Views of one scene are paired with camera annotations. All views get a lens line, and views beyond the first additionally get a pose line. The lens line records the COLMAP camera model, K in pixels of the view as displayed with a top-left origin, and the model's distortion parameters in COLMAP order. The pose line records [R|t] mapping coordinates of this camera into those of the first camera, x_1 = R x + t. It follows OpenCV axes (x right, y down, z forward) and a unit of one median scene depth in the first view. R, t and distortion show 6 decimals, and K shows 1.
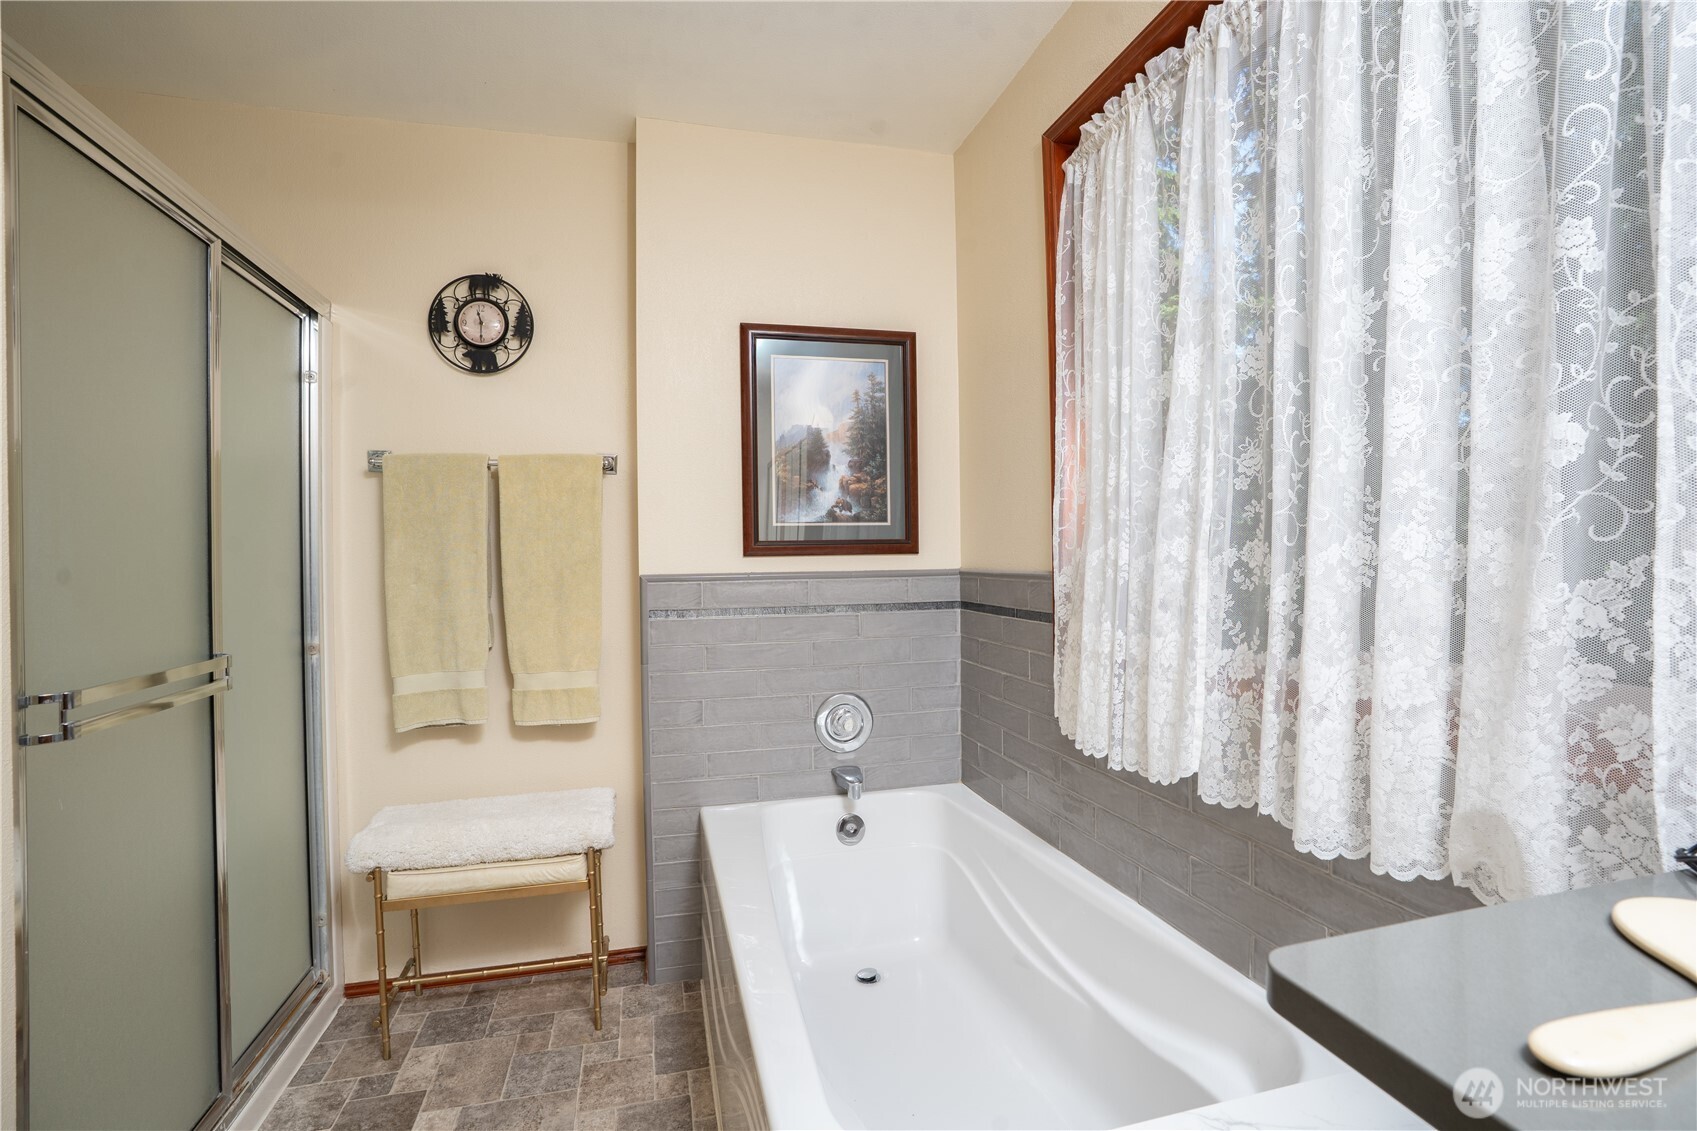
lens RADIAL K [[779.2, 0, 844.7], [0, 779.2, 564.6], [0, 0, 1]] dist [-0.023393, 0.000607]
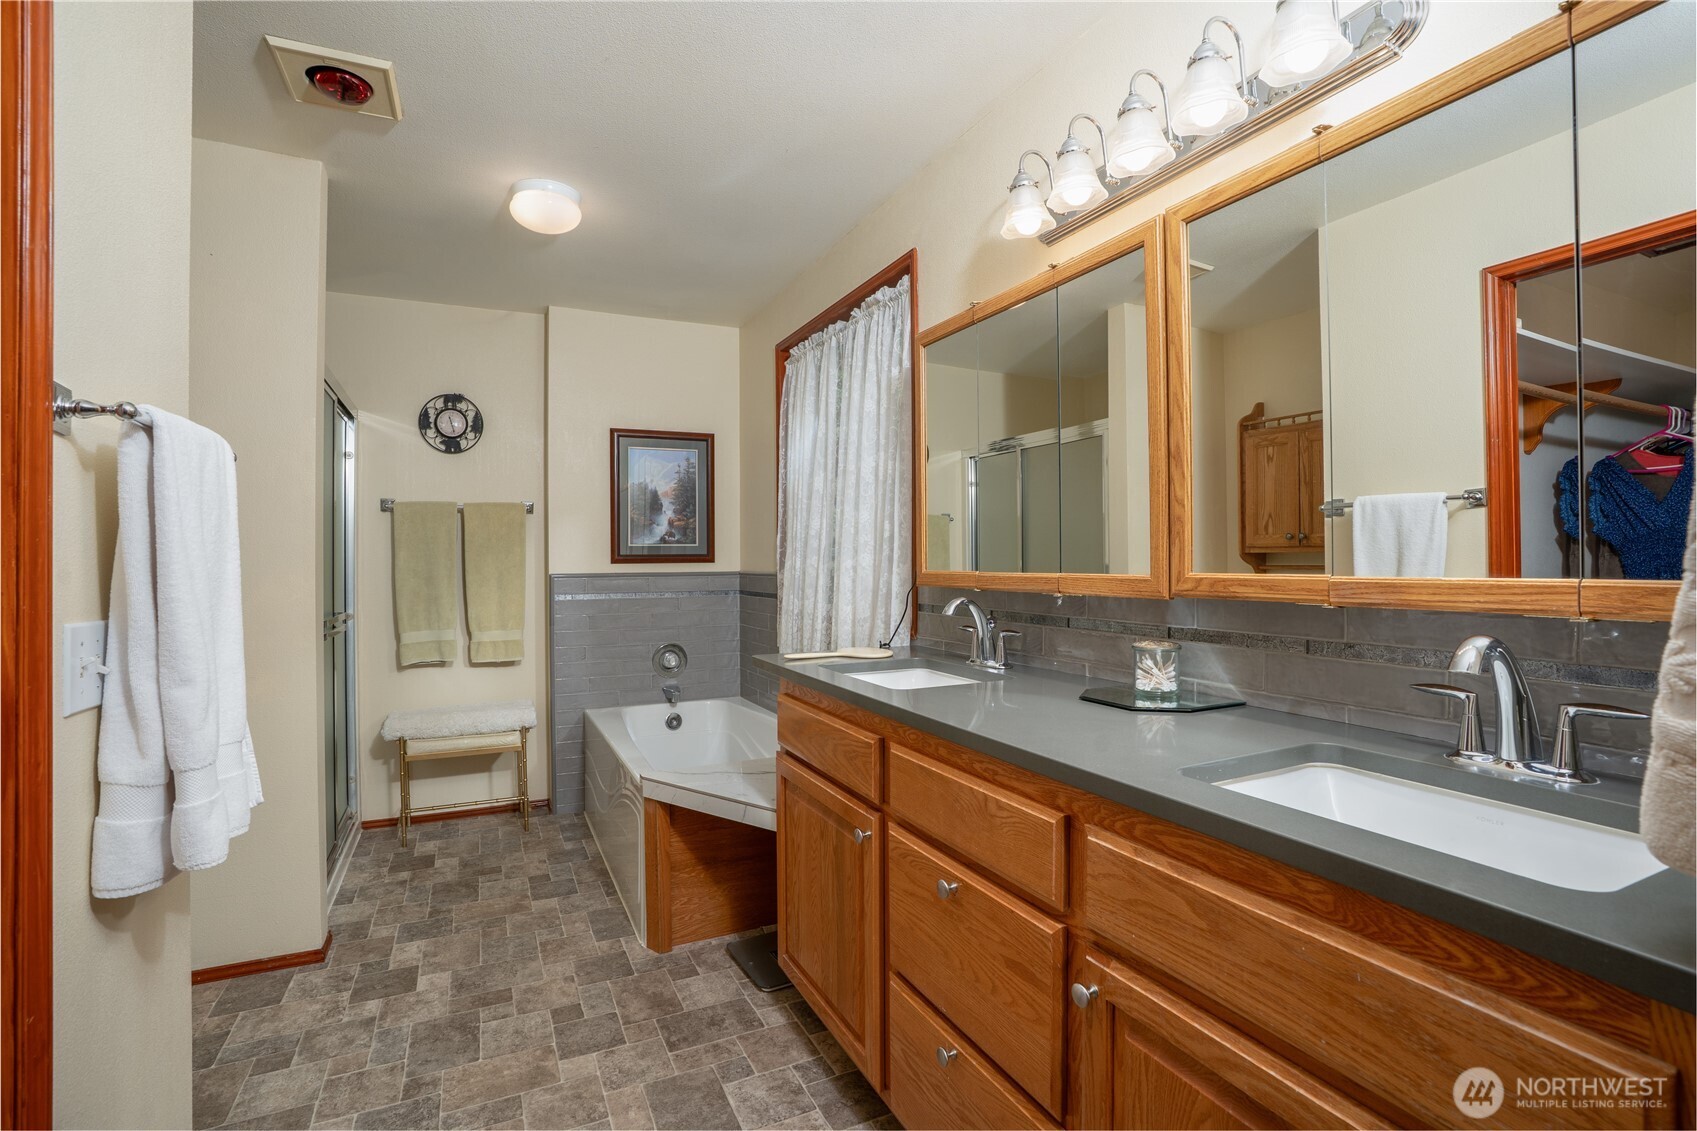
lens RADIAL K [[779.2, 0, 822.9], [0, 779.2, 567.4], [0, 0, 1]] dist [-0.023393, 0.000607]
pose [[0.984952, 0.004846, 0.172763, 0.034651], [-0.003636, 0.999967, -0.007321, 0.009832], [-0.172793, 0.006582, 0.984936, -0.786907]]
